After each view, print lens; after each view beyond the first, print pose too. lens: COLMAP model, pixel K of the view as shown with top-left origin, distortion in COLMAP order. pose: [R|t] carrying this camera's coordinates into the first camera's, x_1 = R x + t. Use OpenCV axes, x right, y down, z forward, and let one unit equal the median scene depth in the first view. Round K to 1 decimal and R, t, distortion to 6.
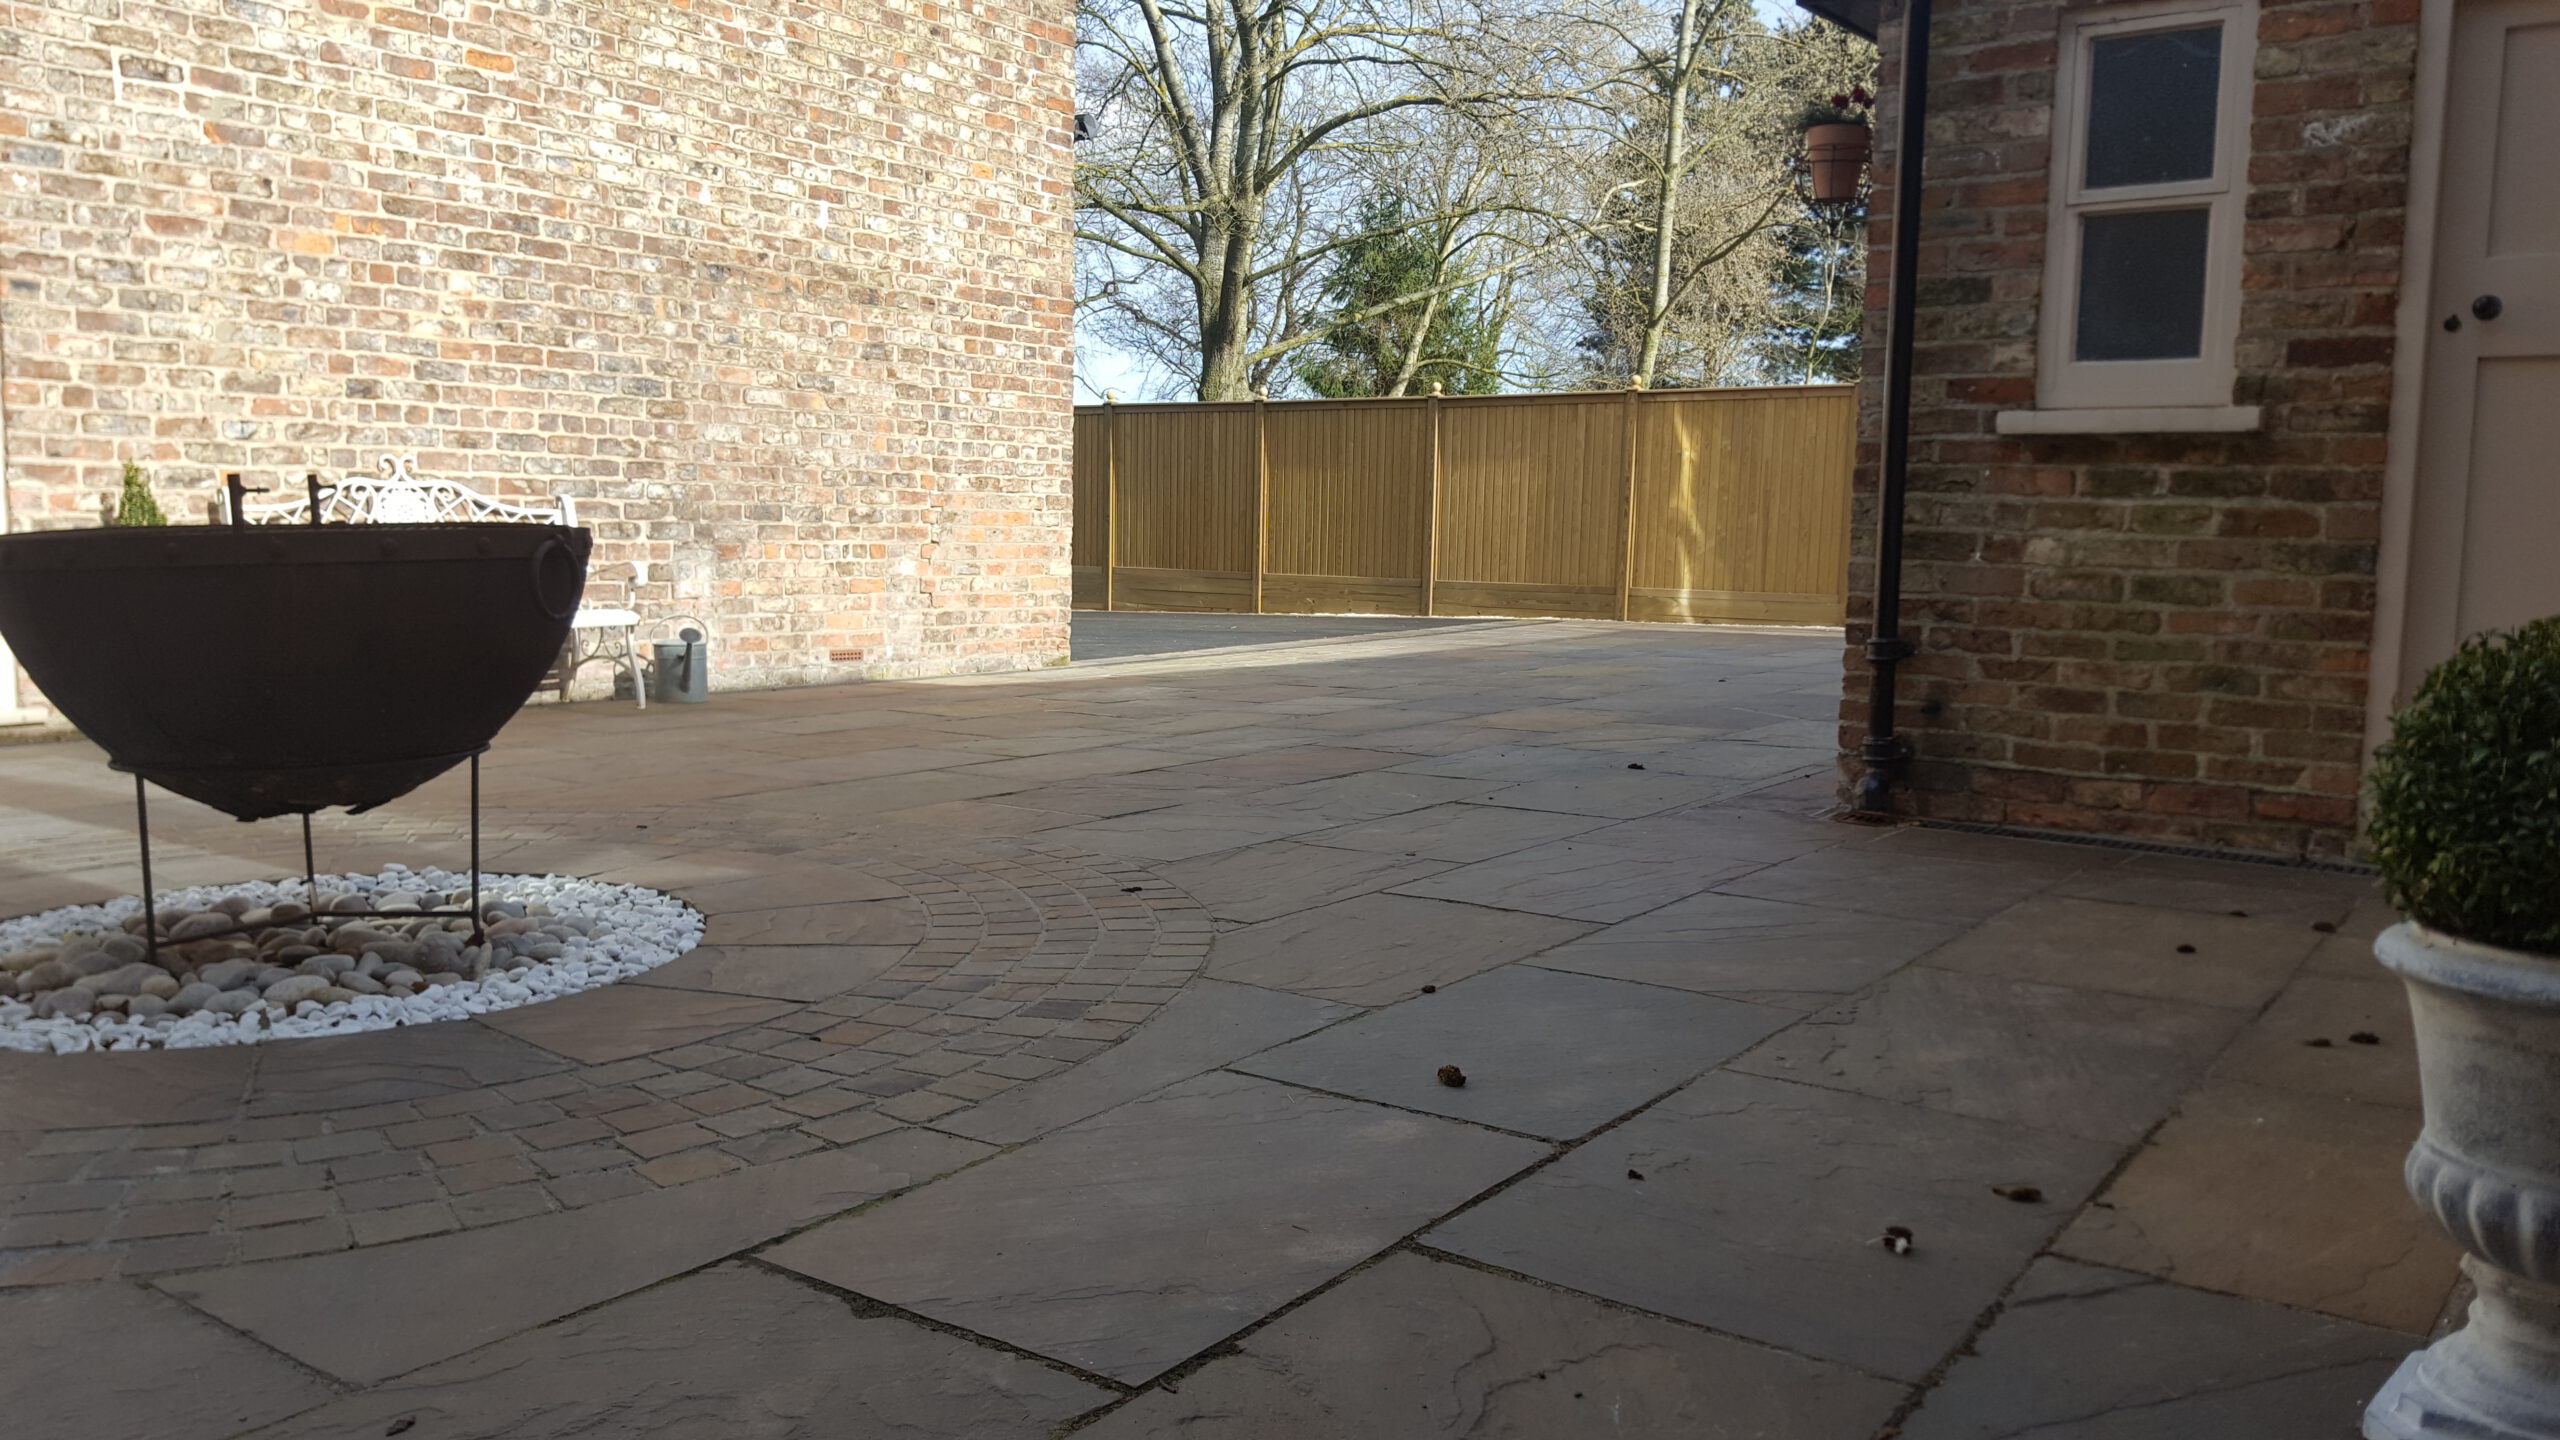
lens RADIAL K [[1957.7, 0, 1292.9], [0, 1957.7, 746.4], [0, 0, 1]] dist [0.048094, -0.077936]
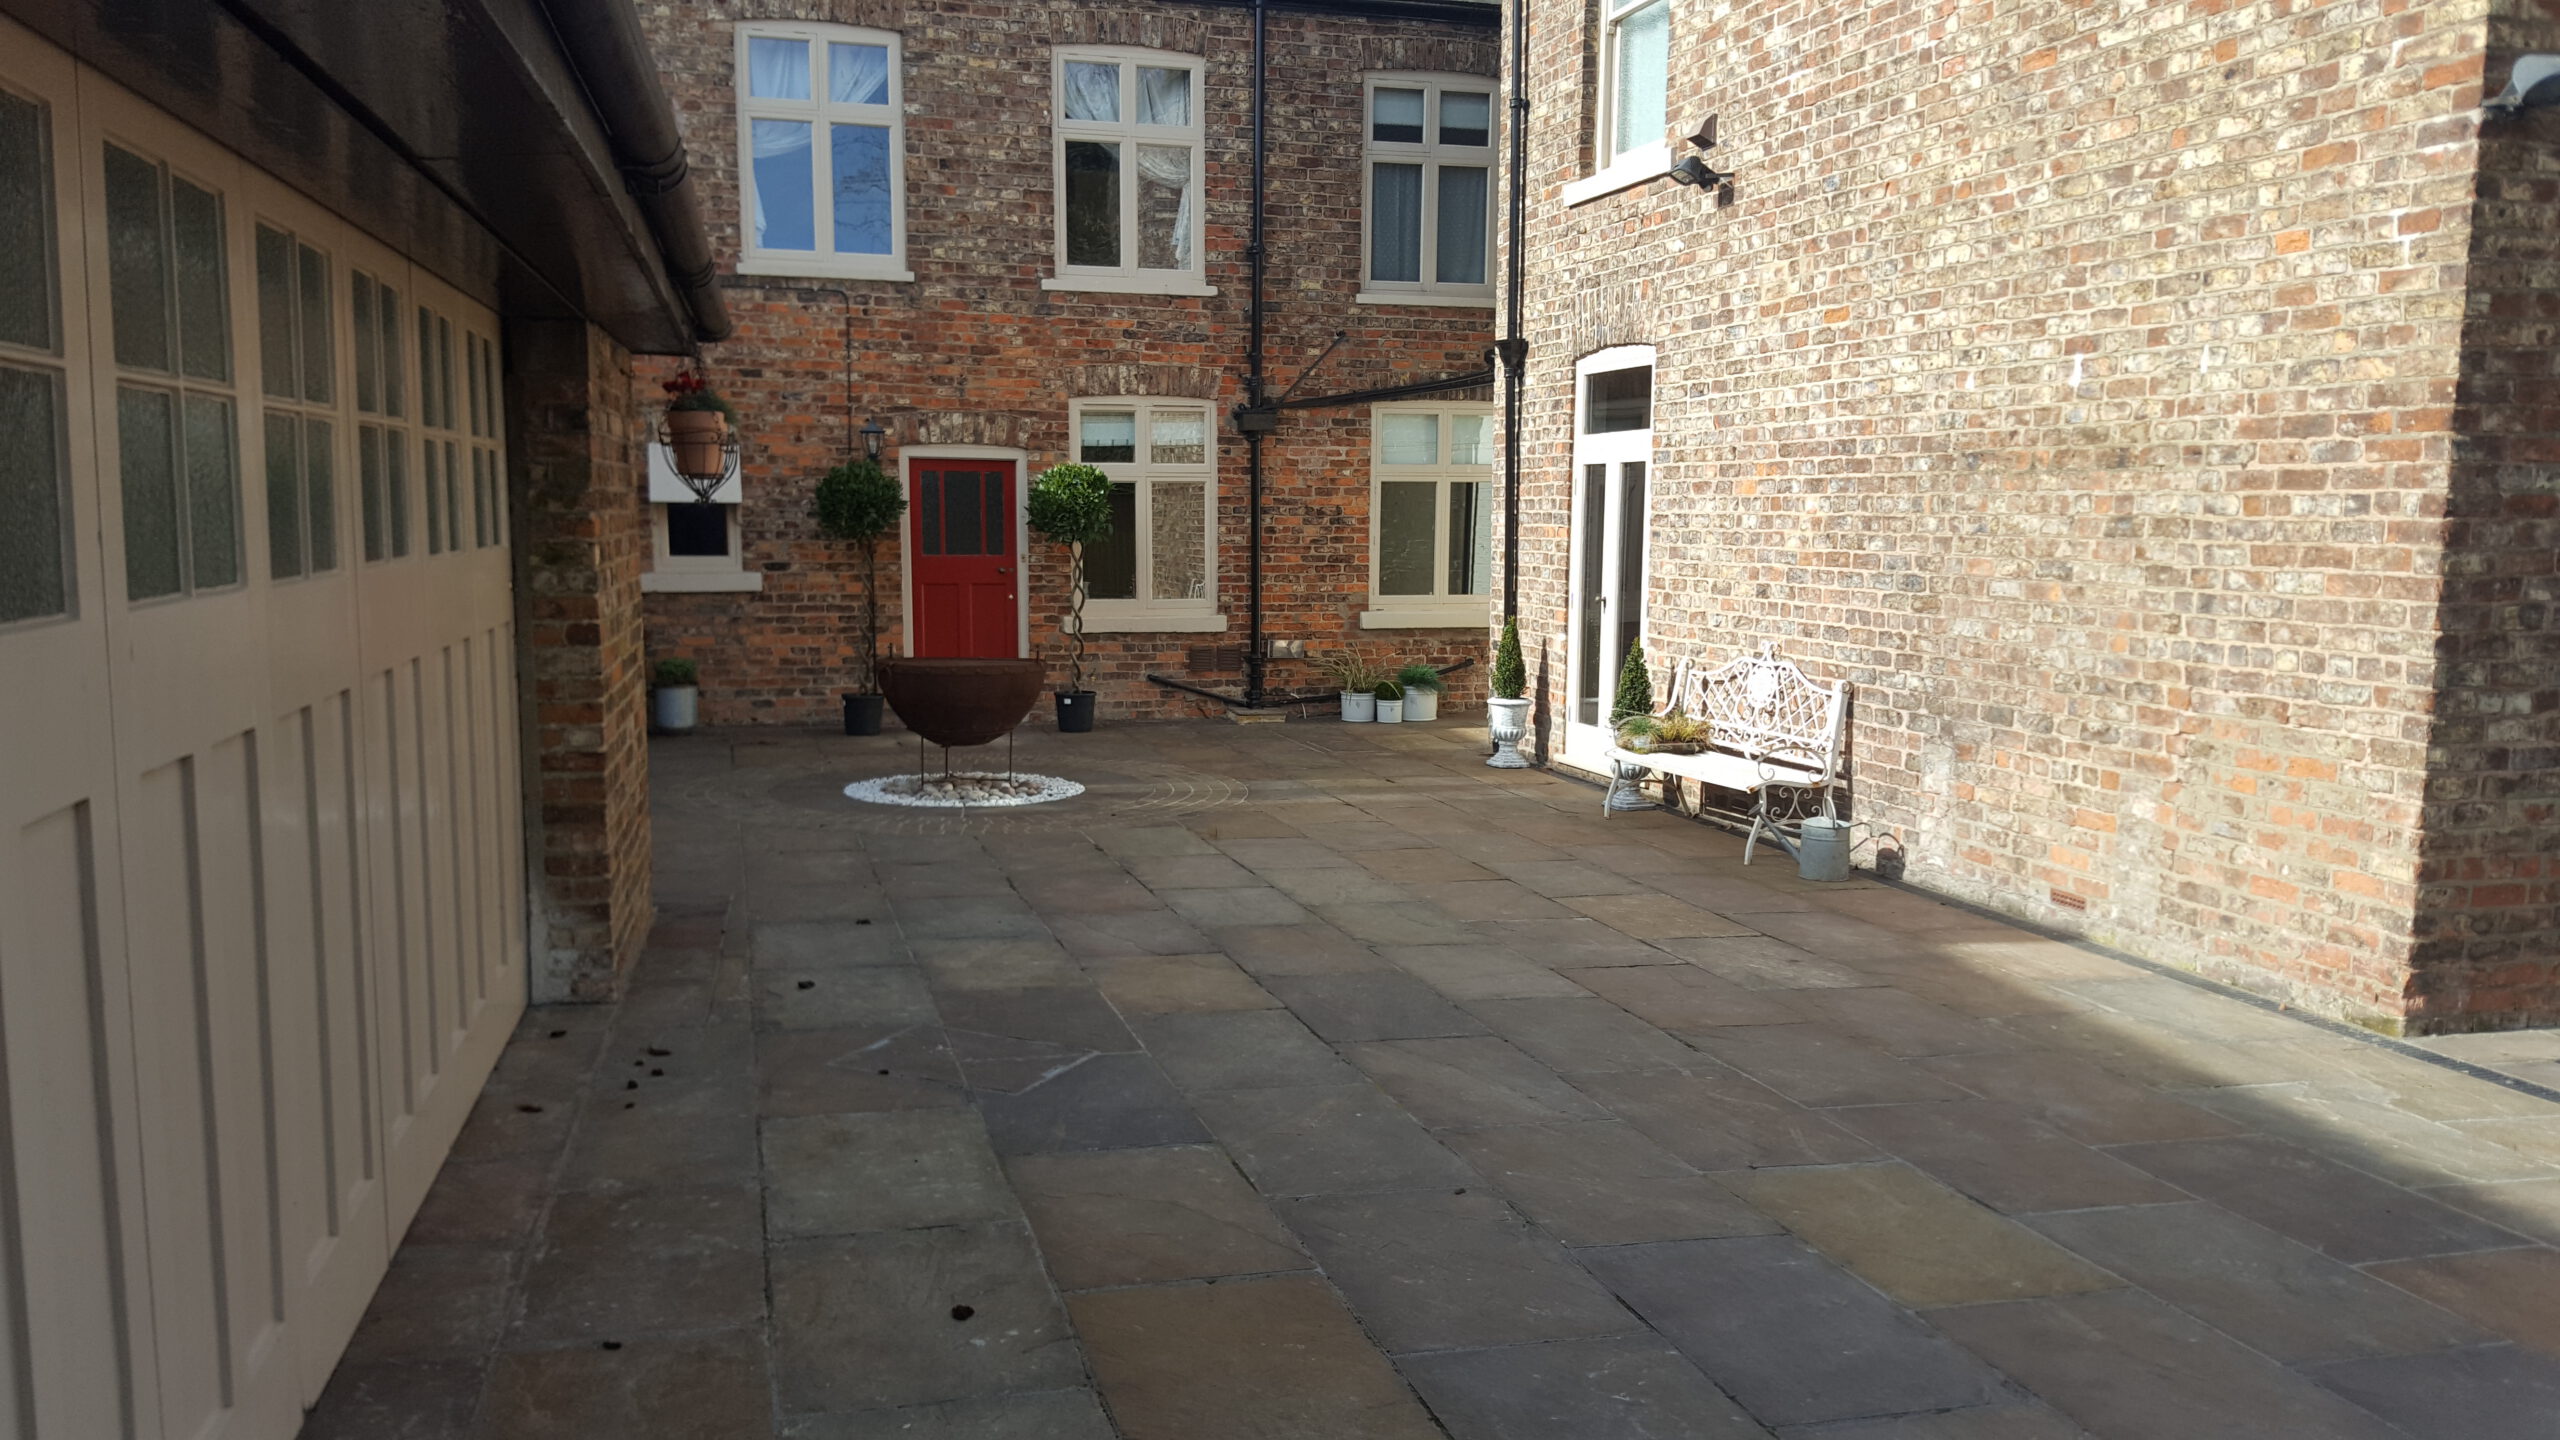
lens RADIAL K [[1957.7, 0, 1284.8], [0, 1957.7, 731.9], [0, 0, 1]] dist [0.048094, -0.077936]
pose [[-0.613910, 0.061358, -0.786988, 0.632264], [-0.114551, 0.979496, 0.165725, -0.220685], [0.781021, 0.191891, -0.594294, 1.265833]]
